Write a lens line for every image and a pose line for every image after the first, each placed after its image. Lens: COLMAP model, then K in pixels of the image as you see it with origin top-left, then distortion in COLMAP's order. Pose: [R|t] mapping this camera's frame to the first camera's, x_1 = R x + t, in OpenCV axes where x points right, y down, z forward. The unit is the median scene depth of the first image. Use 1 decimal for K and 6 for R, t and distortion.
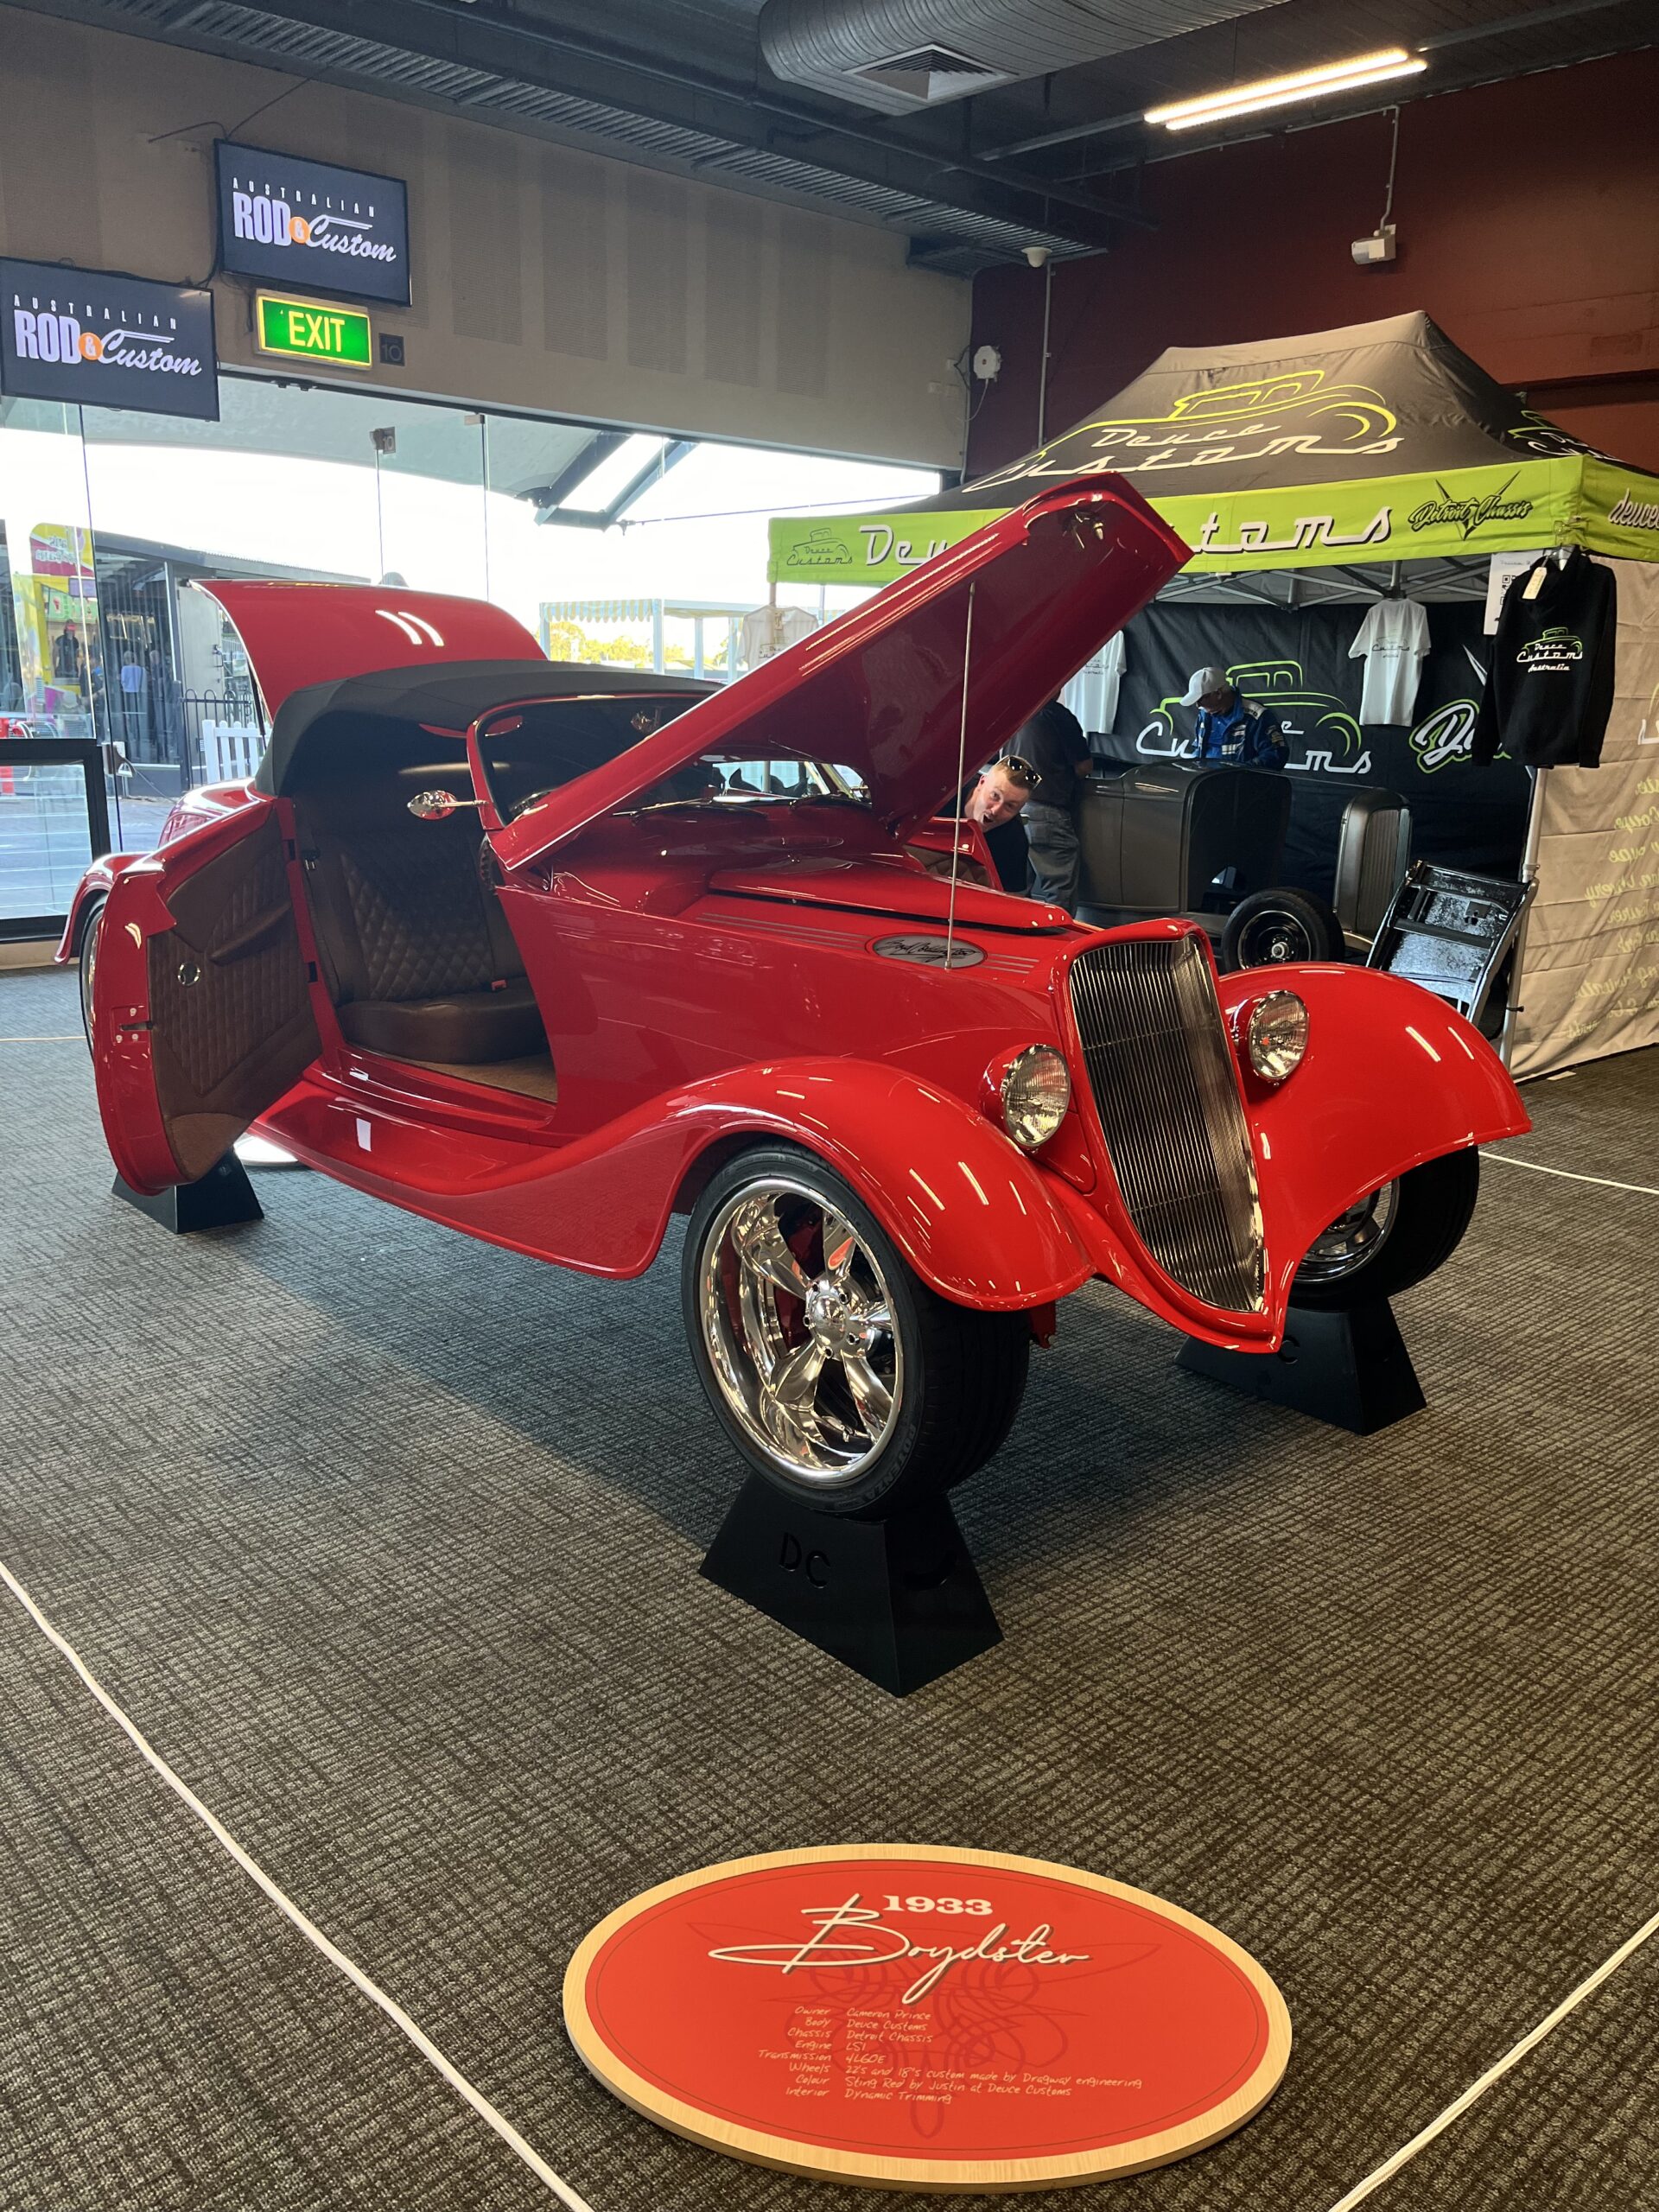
lens RADIAL K [[1680.8, 0, 839.0], [0, 1680.8, 1155.4], [0, 0, 1]] dist [-0.001605, -0.000726]
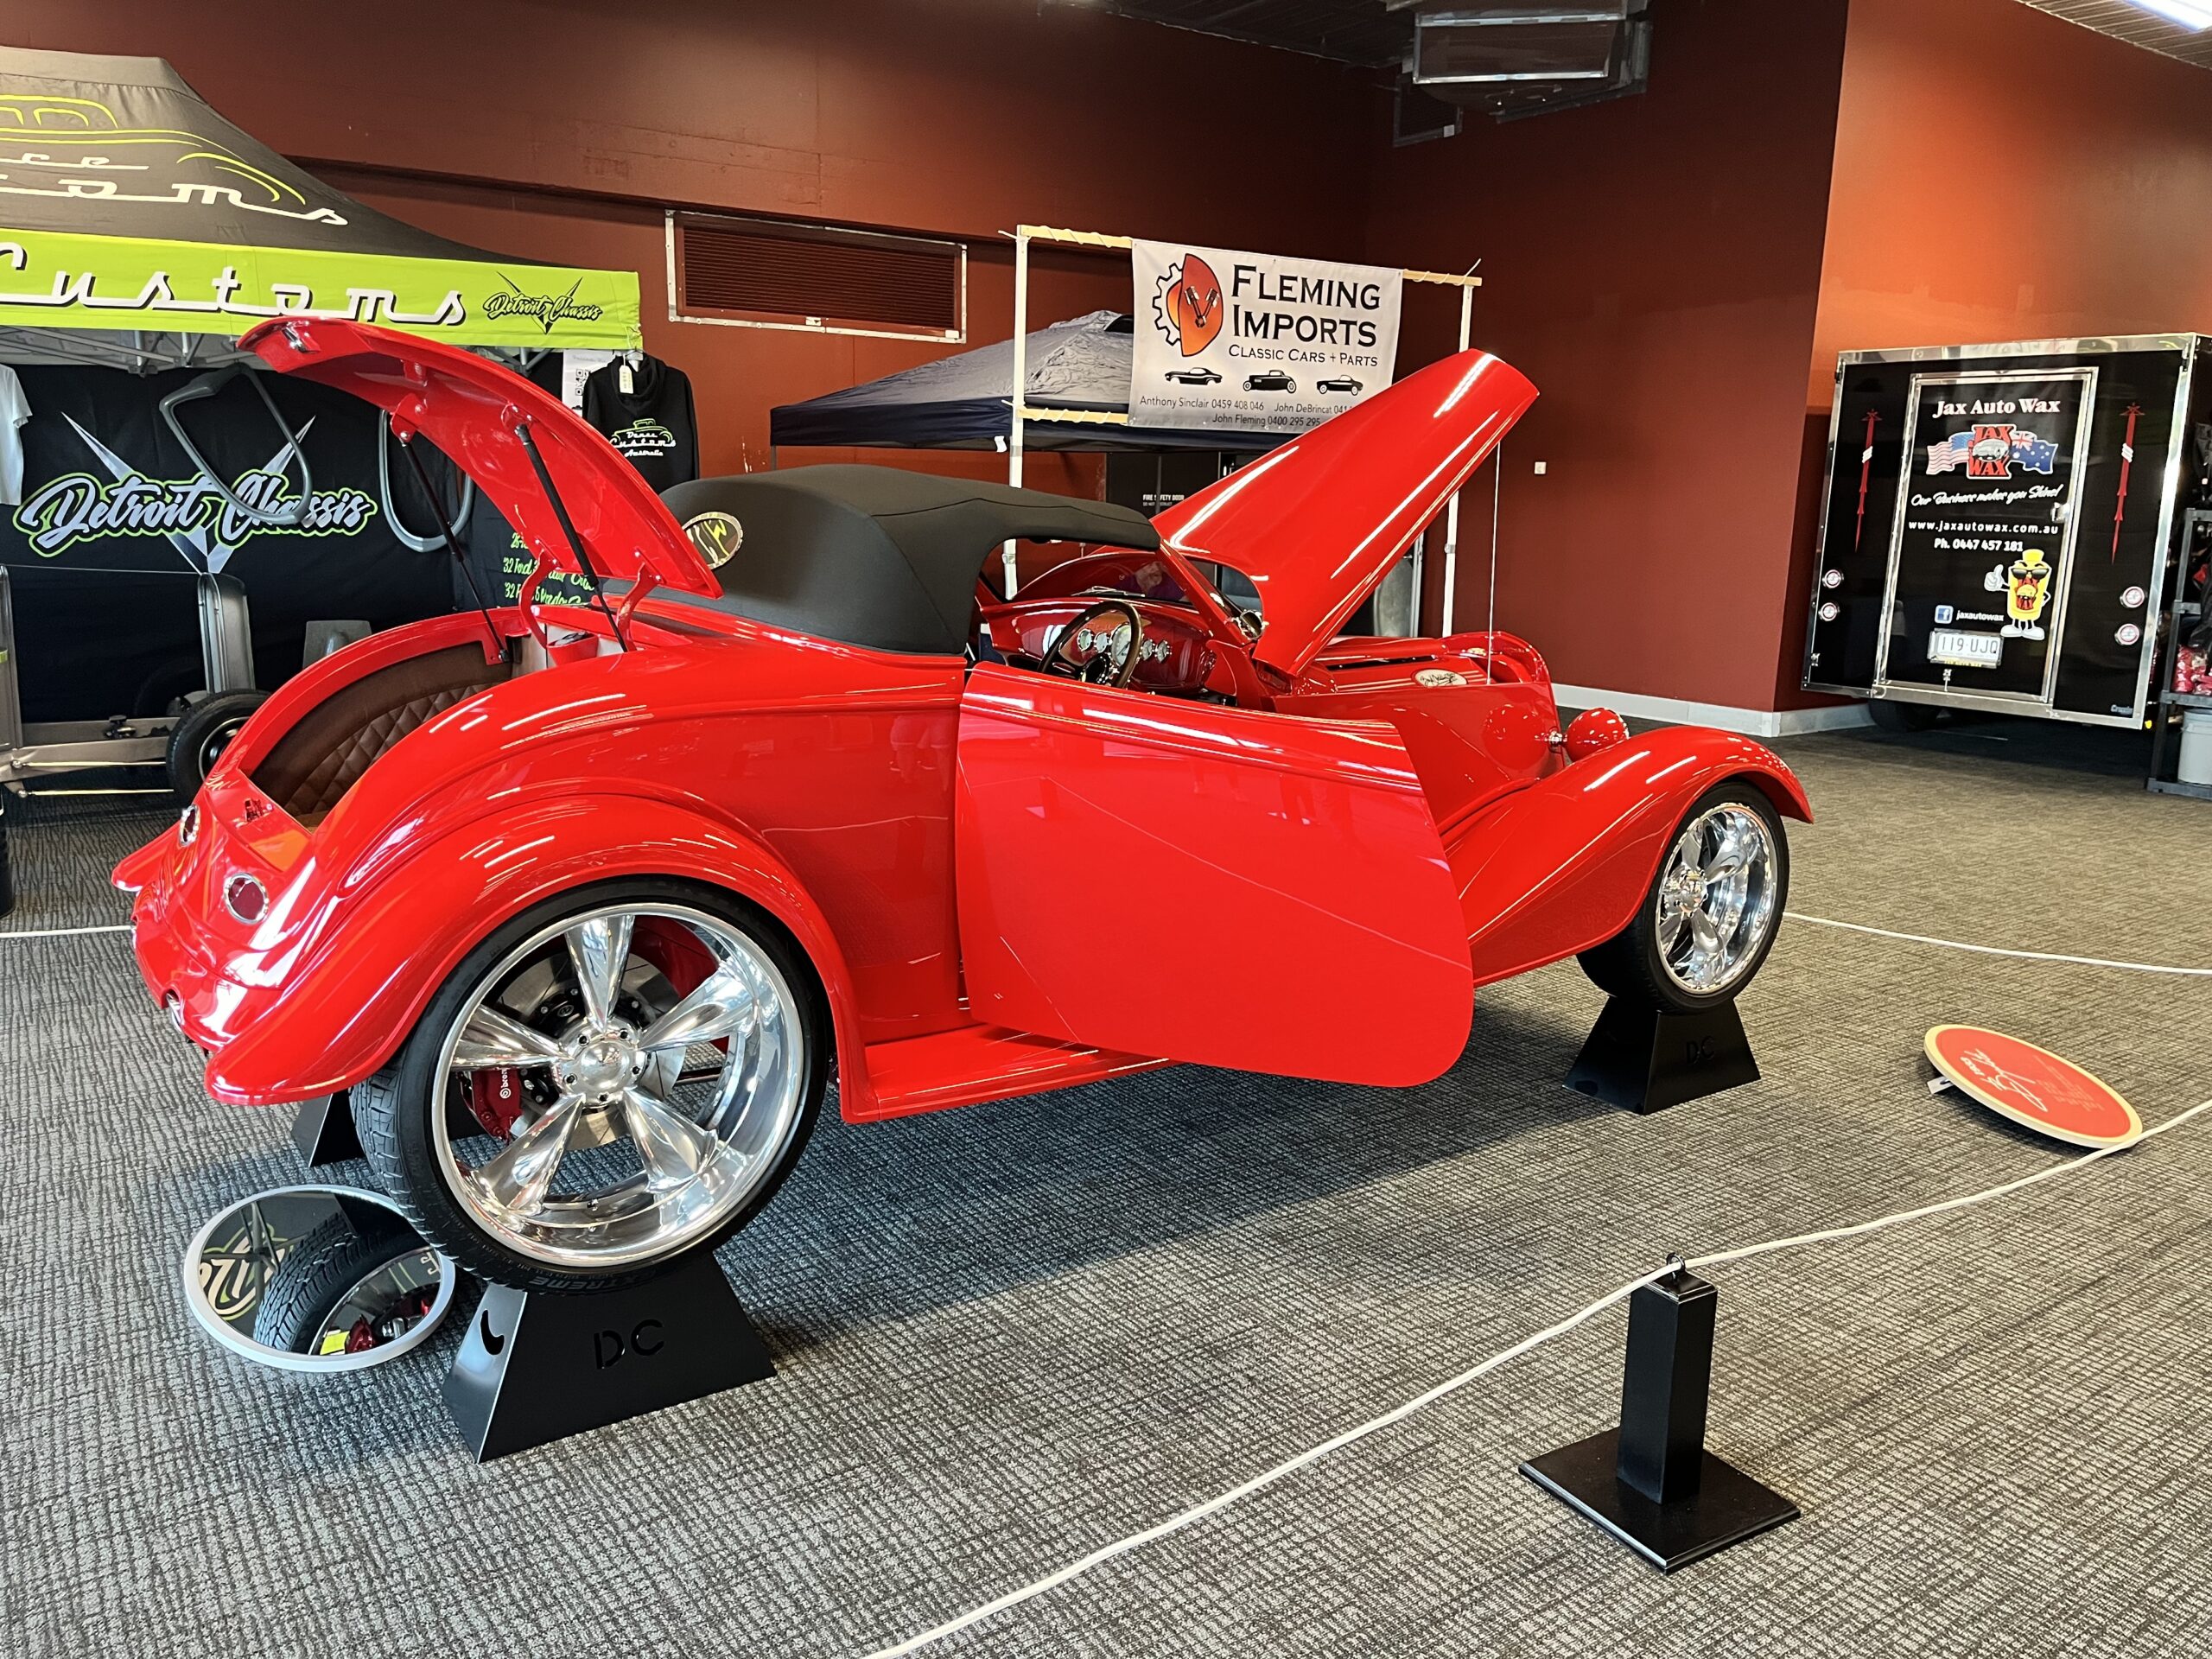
lens RADIAL K [[1688.4, 0, 1106.0], [0, 1688.4, 829.5], [0, 0, 1]] dist [0.000893, -0.003325]
pose [[0.117883, -0.209969, 0.970575, -0.711080], [0.253084, 0.951467, 0.175096, -0.166559], [-0.960235, 0.224996, 0.165302, 0.560040]]
